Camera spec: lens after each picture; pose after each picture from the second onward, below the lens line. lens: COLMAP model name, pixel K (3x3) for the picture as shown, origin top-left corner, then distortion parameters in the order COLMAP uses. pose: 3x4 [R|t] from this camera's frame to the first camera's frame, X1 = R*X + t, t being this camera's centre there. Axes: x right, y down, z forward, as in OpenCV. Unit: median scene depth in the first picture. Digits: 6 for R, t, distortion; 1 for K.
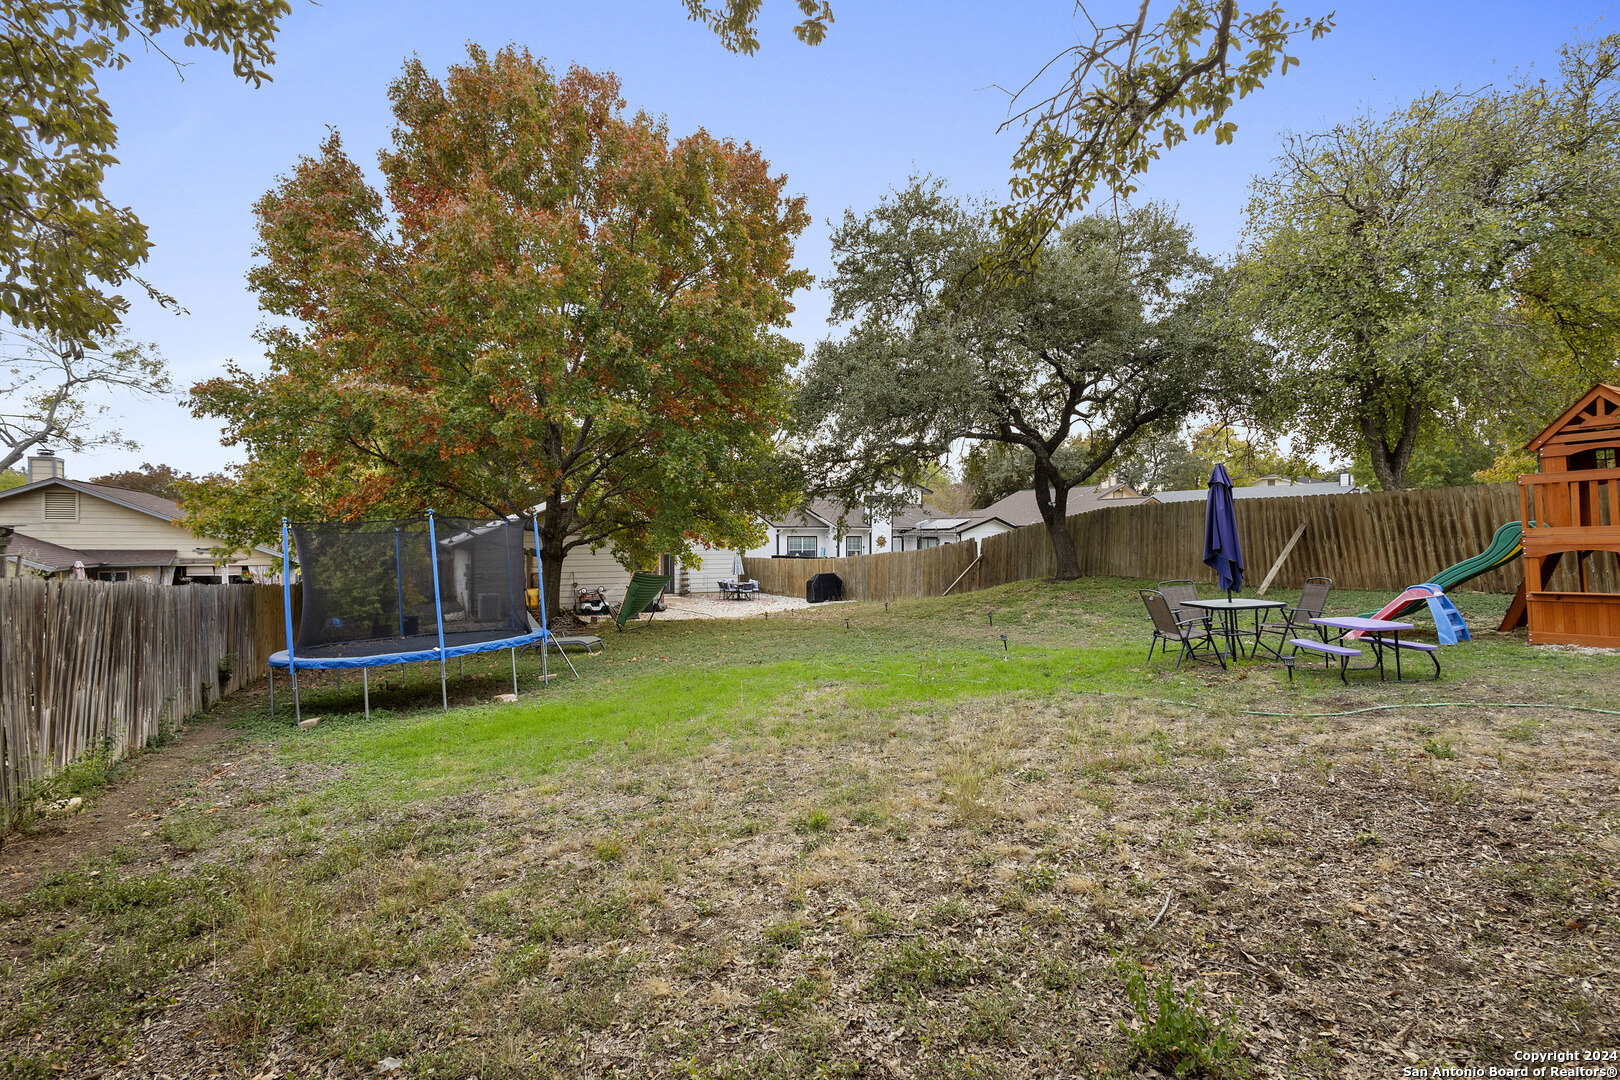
lens RADIAL K [[751.6, 0, 824.6], [0, 751.6, 537.8], [0, 0, 1]] dist [0.010648, -0.002725]
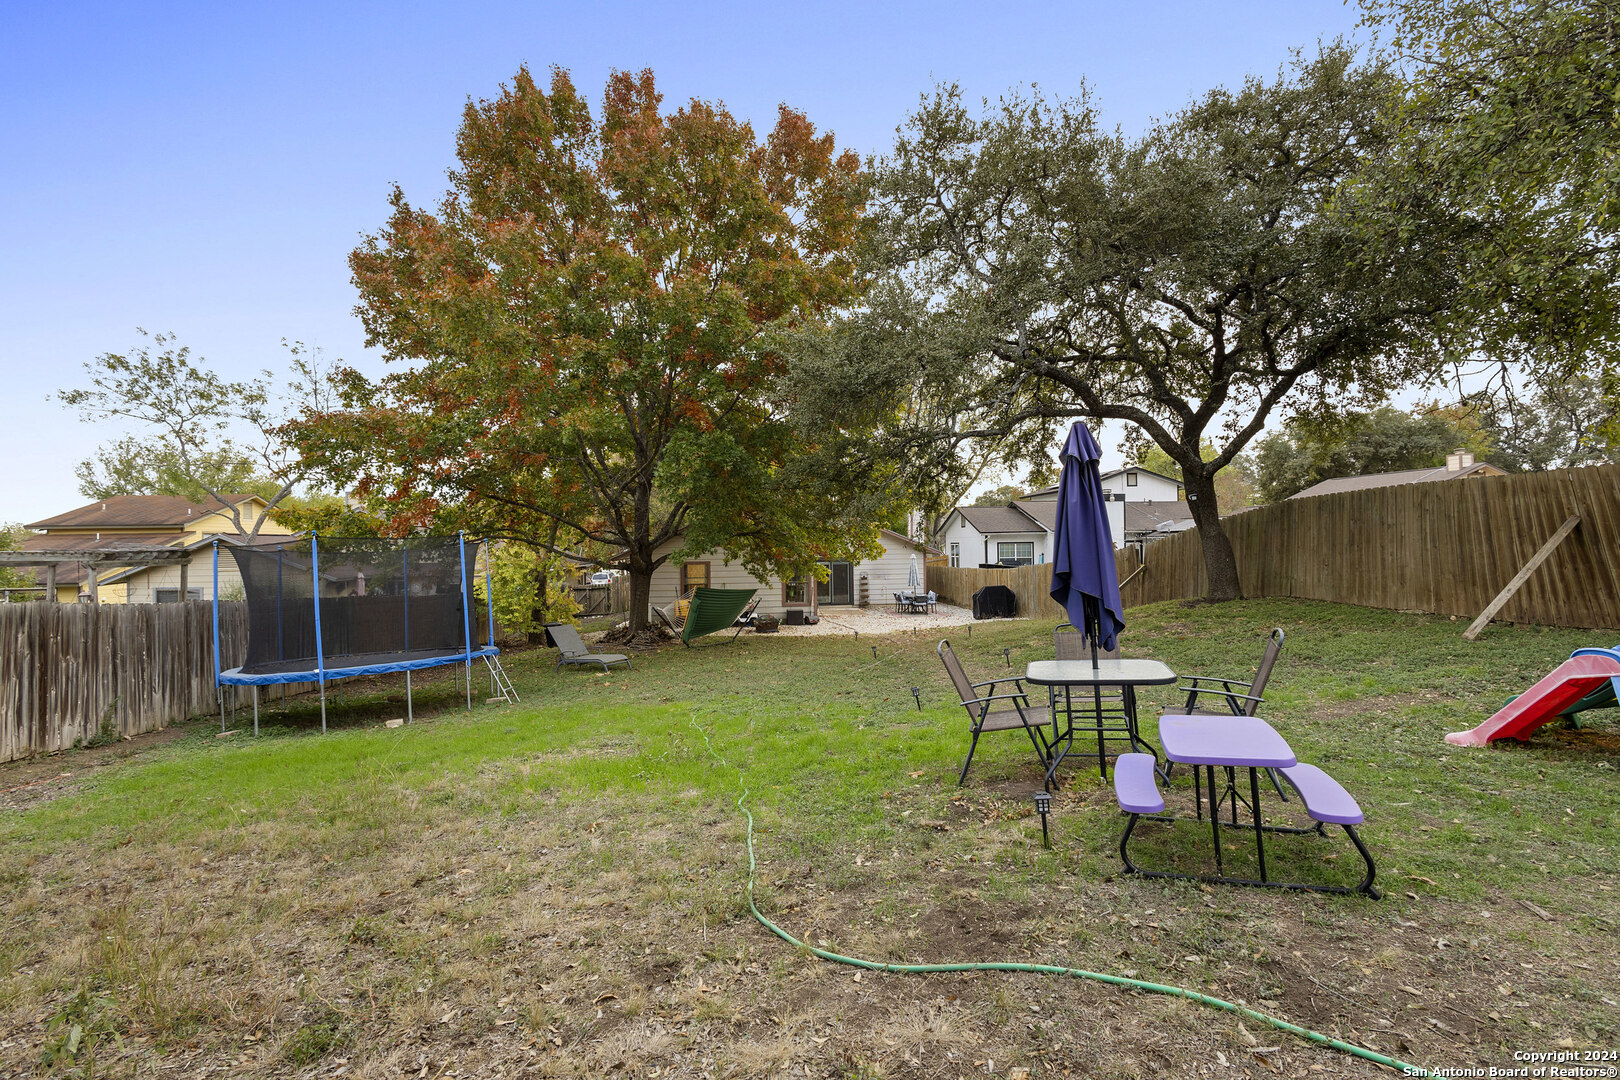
lens RADIAL K [[751.6, 0, 816.2], [0, 751.6, 542.5], [0, 0, 1]] dist [0.010648, -0.002725]
pose [[0.915377, -0.015653, -0.402294, 0.260821], [0.015280, 0.999875, -0.004137, -0.004133], [0.402309, -0.002360, 0.915501, 0.183436]]
